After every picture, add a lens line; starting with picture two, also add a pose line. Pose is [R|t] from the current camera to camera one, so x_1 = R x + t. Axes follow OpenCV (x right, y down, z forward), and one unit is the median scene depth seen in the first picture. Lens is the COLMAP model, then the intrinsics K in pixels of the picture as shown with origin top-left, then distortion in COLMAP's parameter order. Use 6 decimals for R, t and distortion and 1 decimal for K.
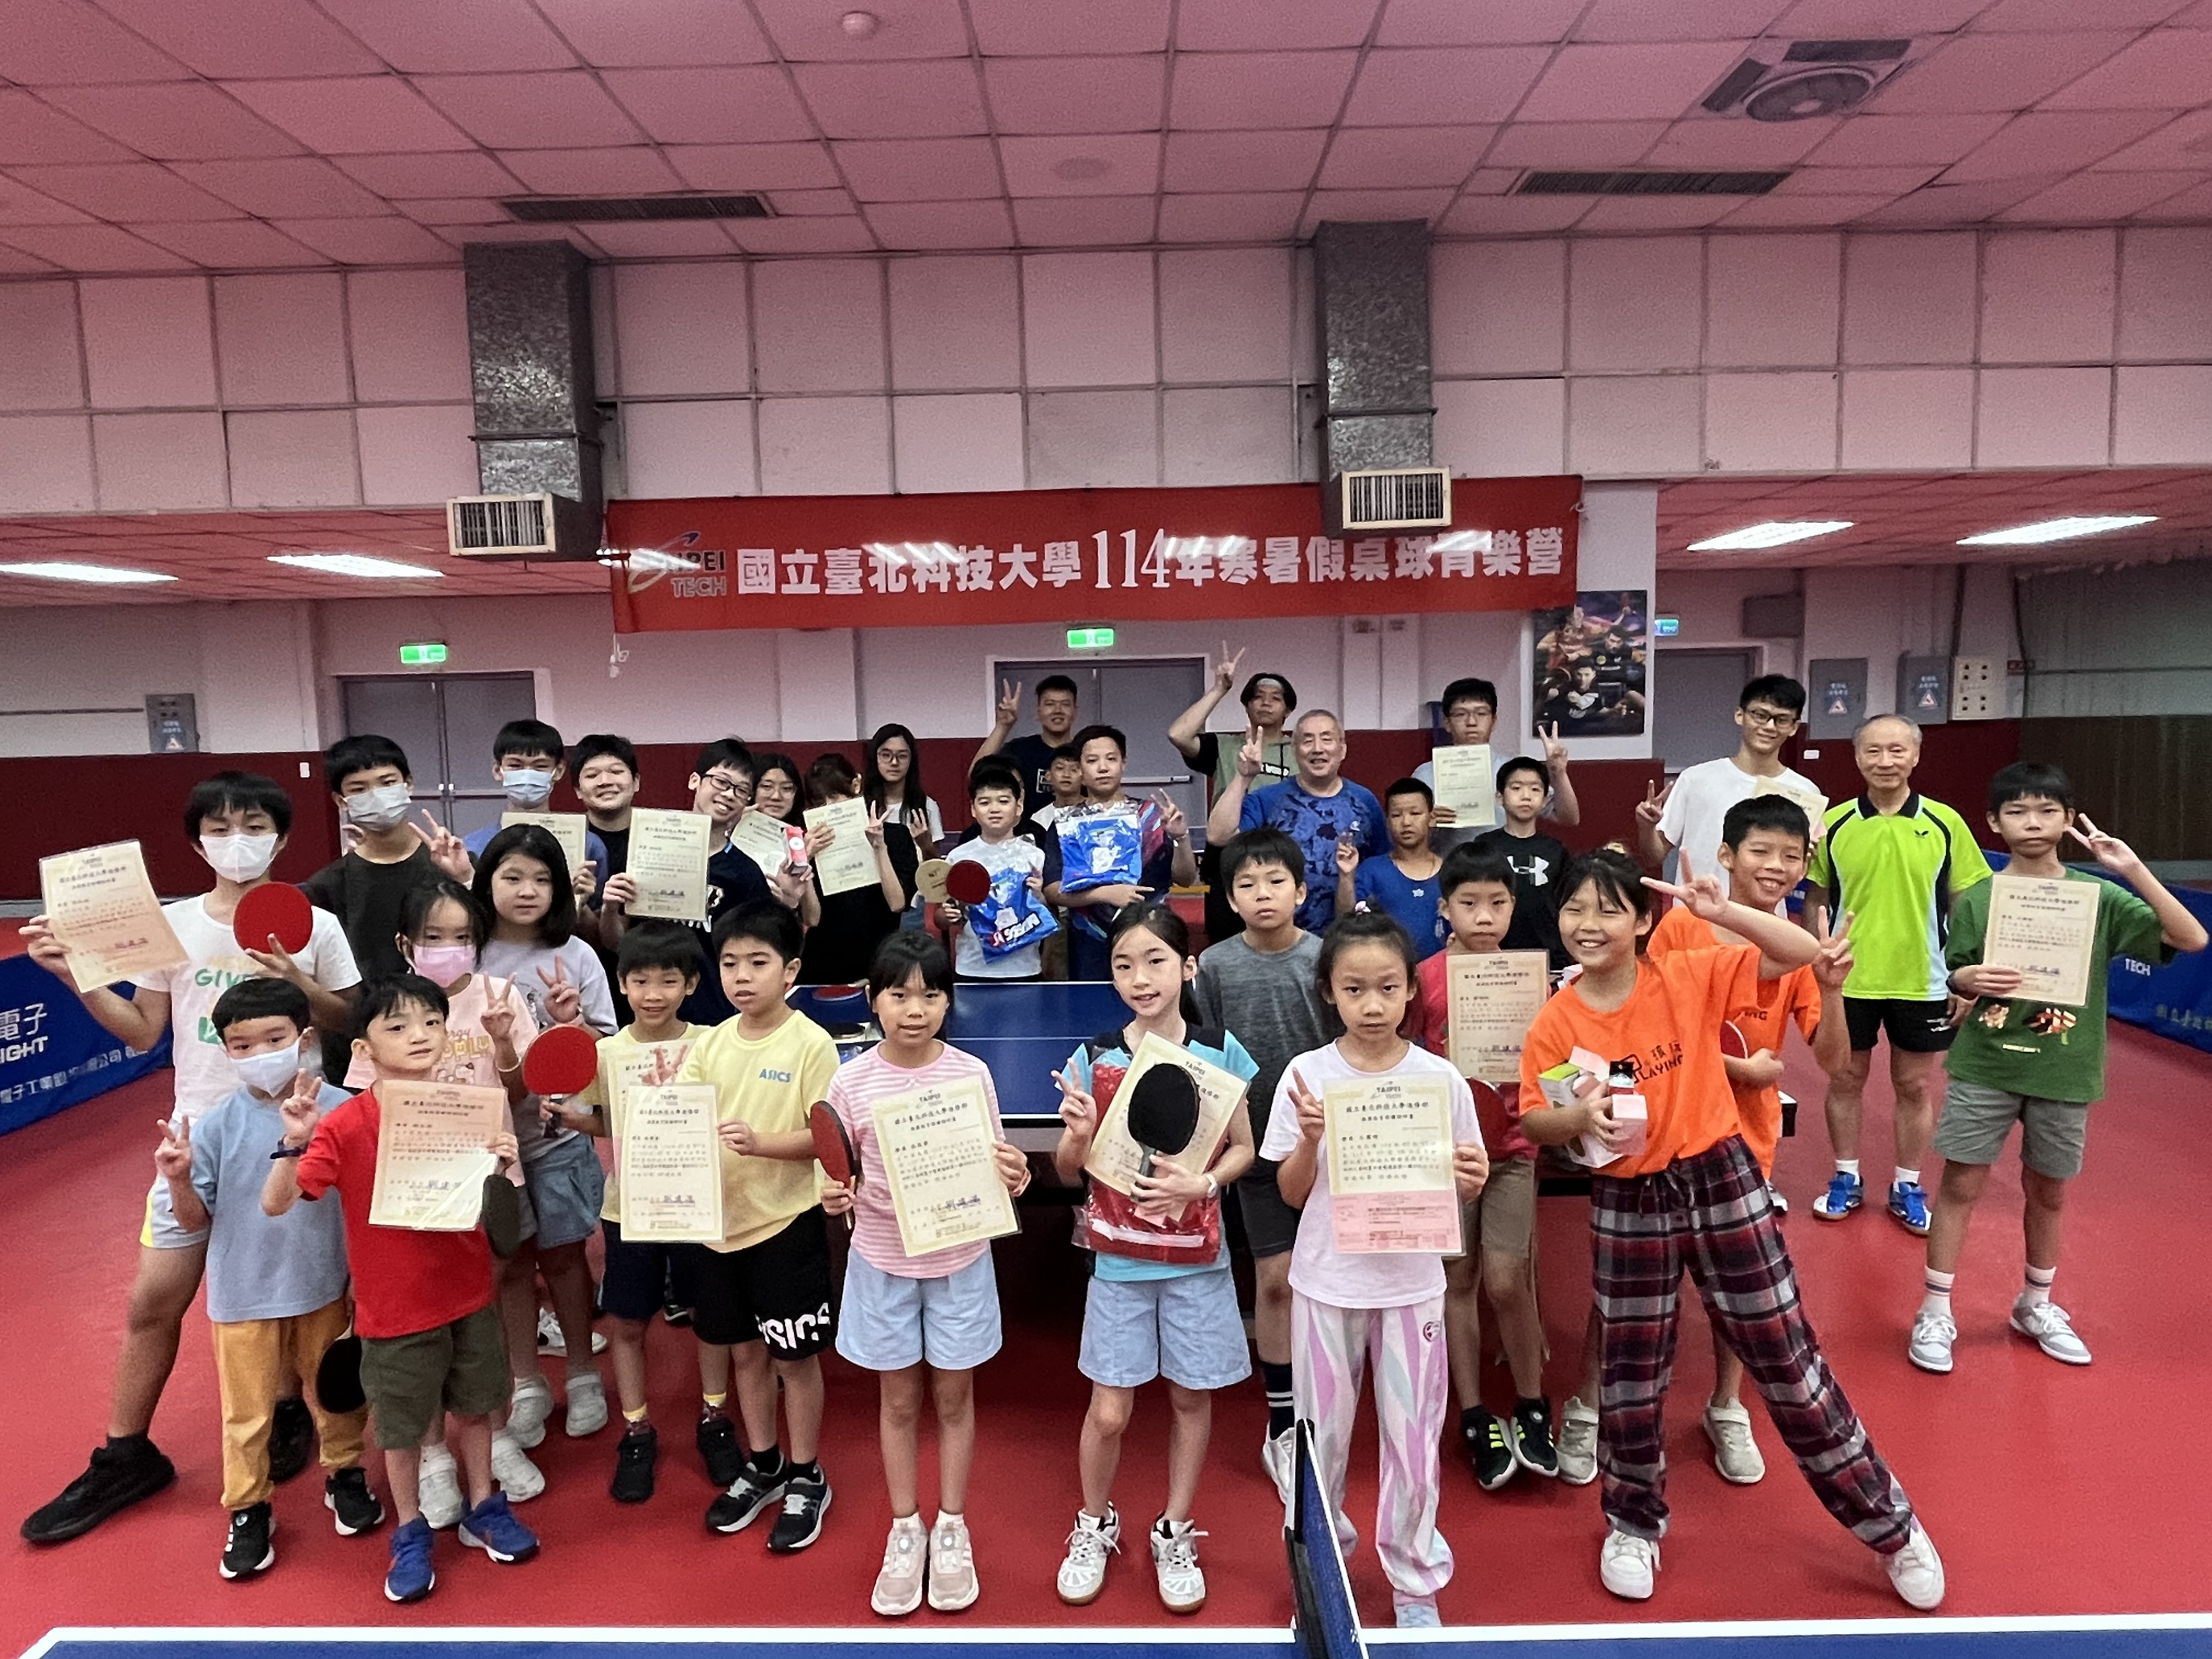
lens RADIAL K [[1351.3, 0, 1113.0], [0, 1351.3, 834.3], [0, 0, 1]] dist [-0.024006, 0.000234]
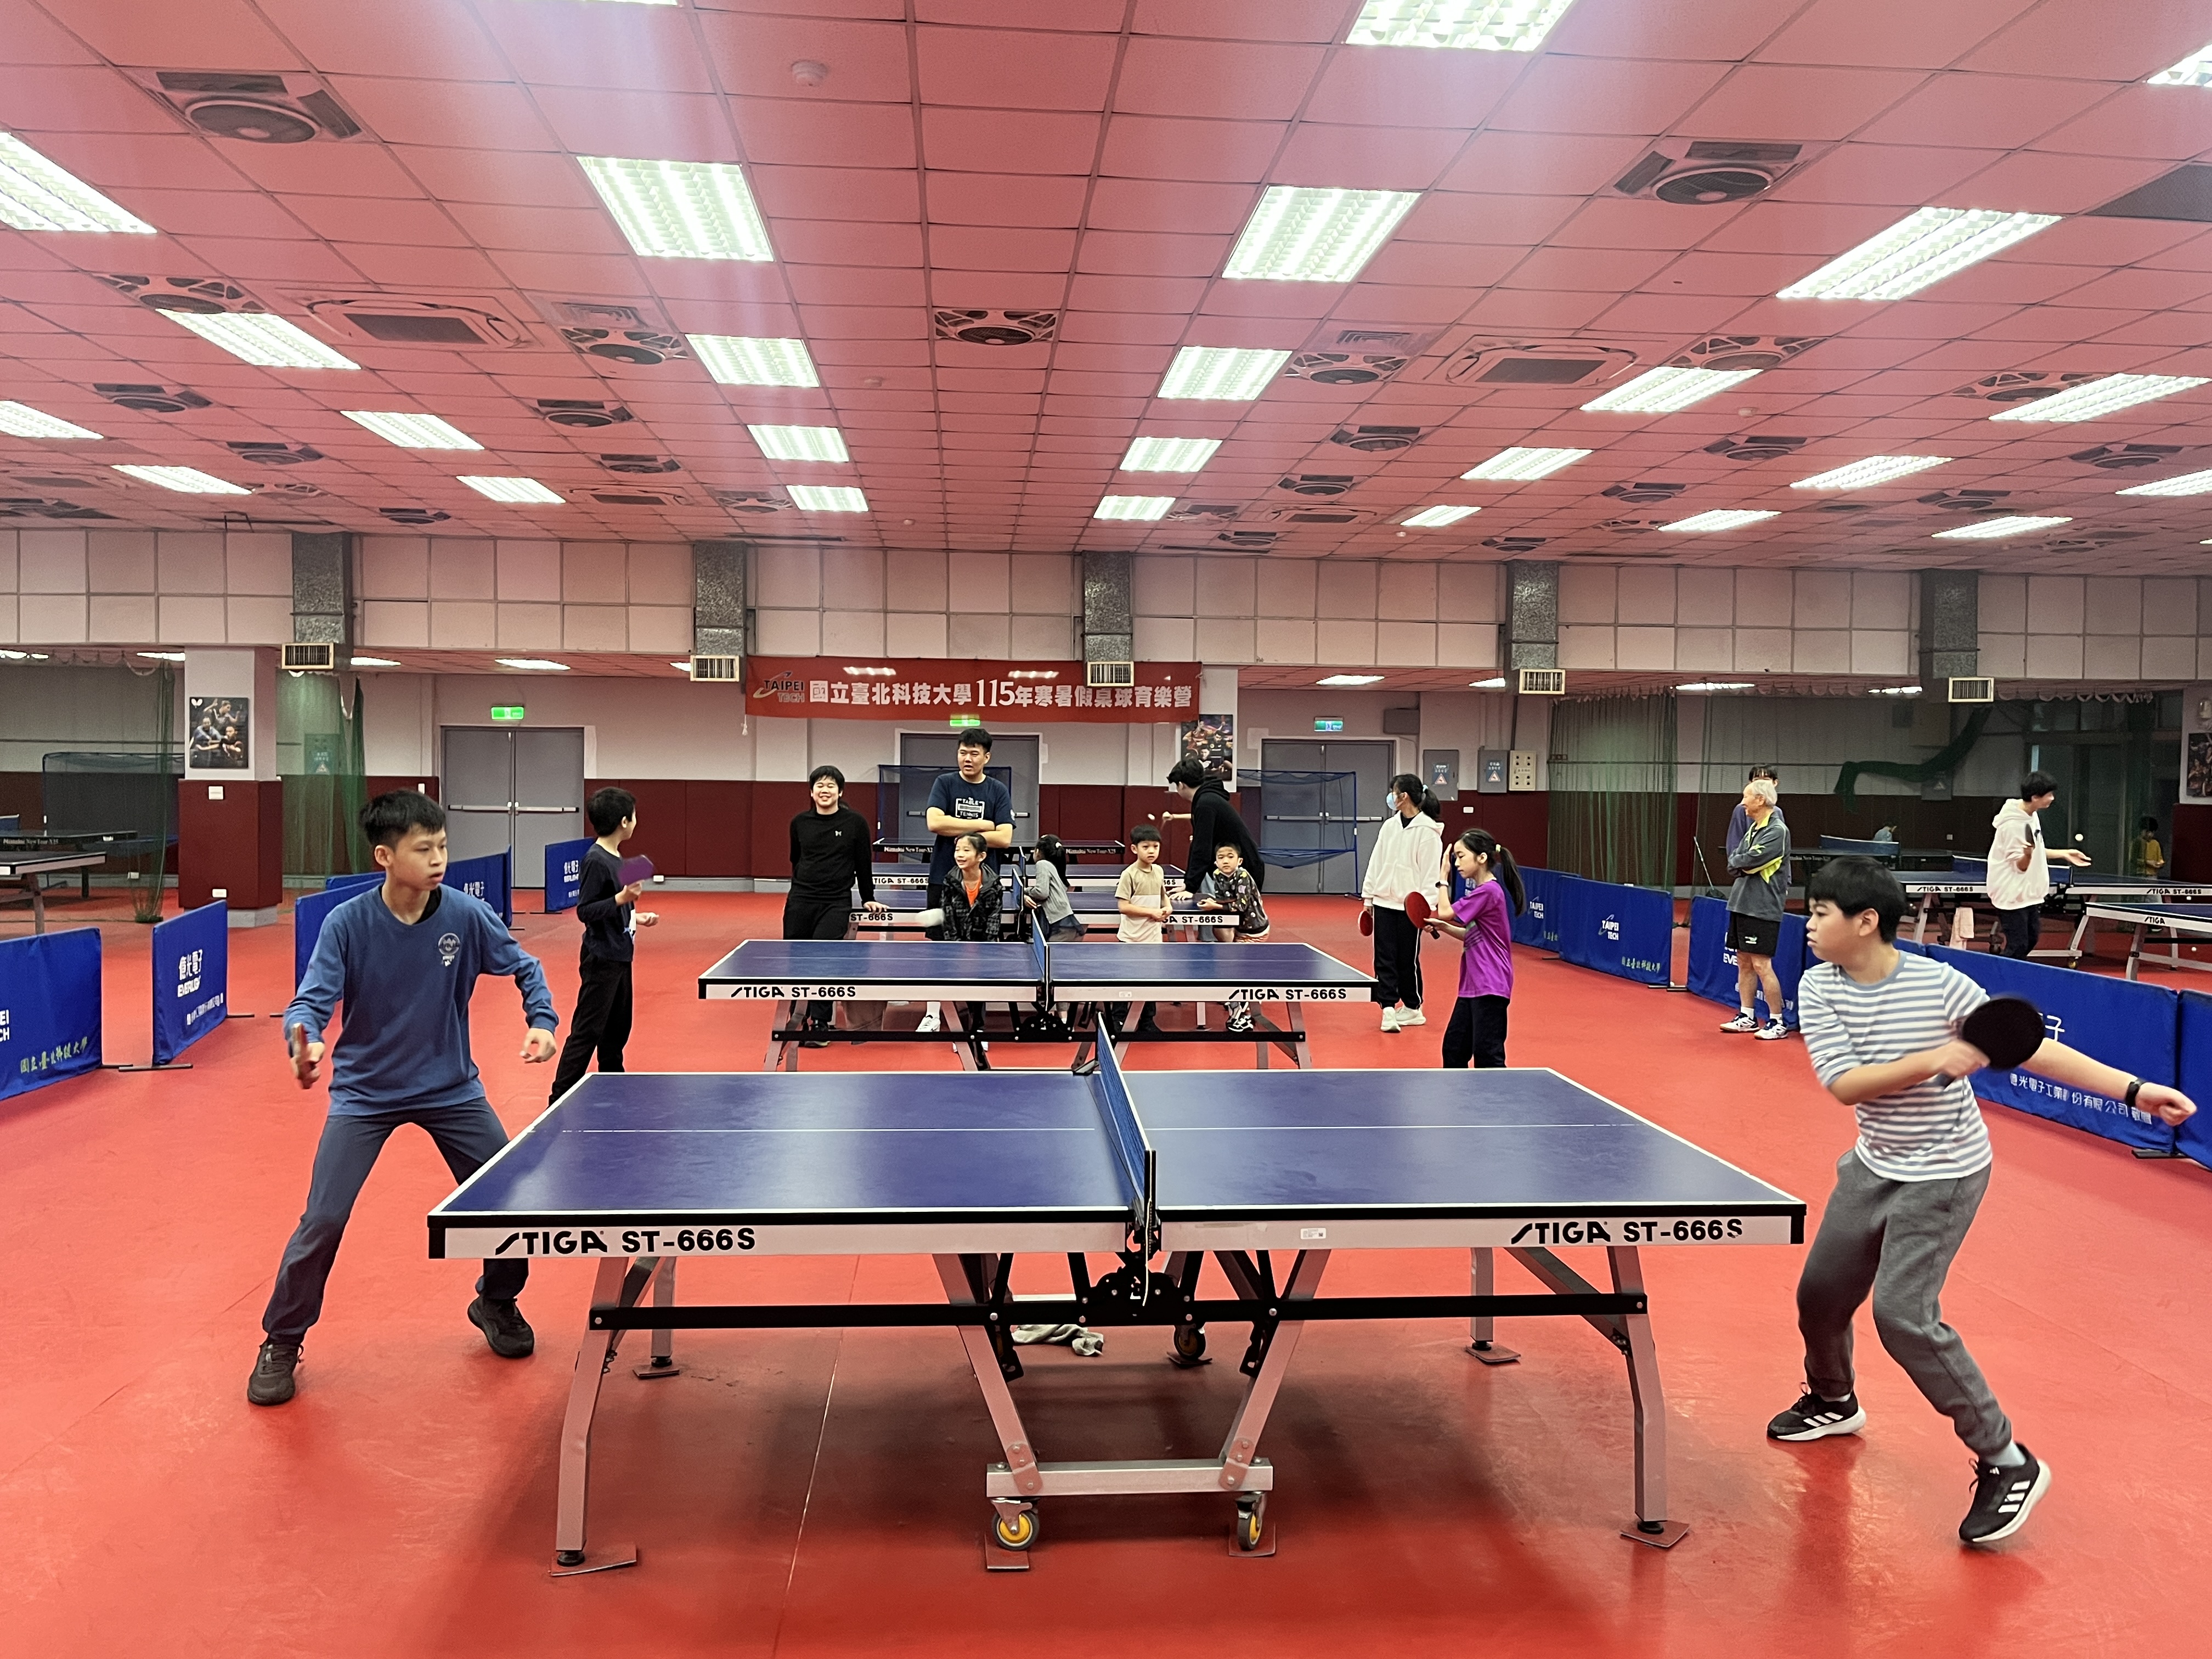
lens RADIAL K [[1739.3, 0, 1109.3], [0, 1739.3, 821.2], [0, 0, 1]] dist [0.005494, 0.001614]
pose [[0.997502, 0.032040, 0.062954, 0.027524], [-0.027343, 0.996876, -0.074102, 0.202686], [-0.065131, 0.072196, 0.995262, -1.765513]]
